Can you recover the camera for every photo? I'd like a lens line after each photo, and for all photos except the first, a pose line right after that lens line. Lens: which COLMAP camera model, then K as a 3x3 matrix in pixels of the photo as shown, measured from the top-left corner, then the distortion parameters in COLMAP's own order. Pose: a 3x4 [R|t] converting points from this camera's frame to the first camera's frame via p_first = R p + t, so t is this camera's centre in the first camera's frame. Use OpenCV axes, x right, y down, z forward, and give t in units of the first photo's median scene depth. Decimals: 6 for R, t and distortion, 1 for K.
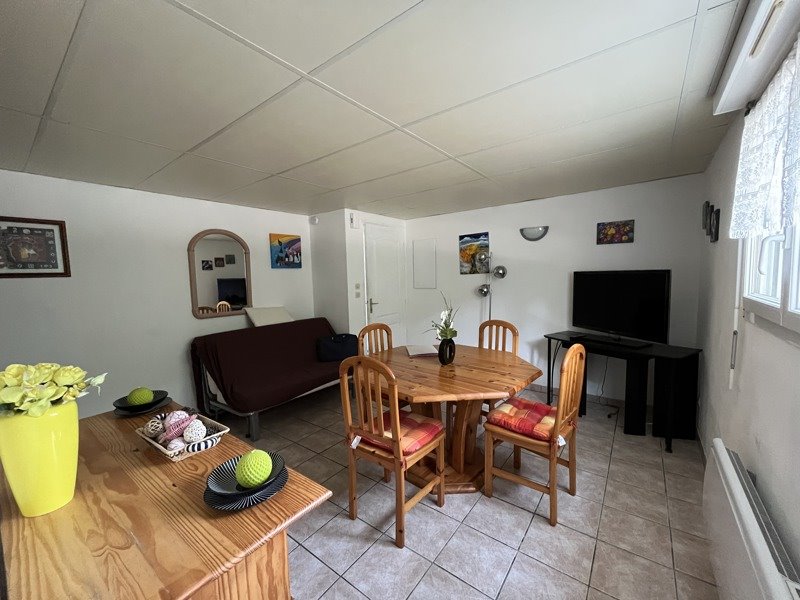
lens RADIAL K [[322.5, 0, 400.0], [0, 322.5, 300.0], [0, 0, 1]] dist [0.000589, 0.000037]
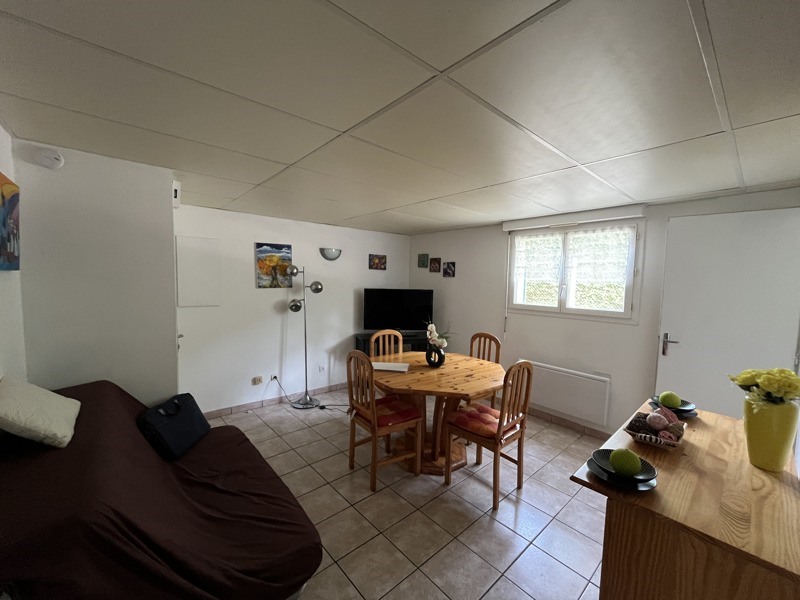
lens RADIAL K [[322.5, 0, 400.0], [0, 322.5, 300.0], [0, 0, 1]] dist [0.000589, 0.000037]
pose [[0.193740, -0.030569, 0.980576, -0.618677], [0.049803, 0.998532, 0.021289, -0.050988], [-0.979788, 0.044711, 0.194979, 0.502692]]
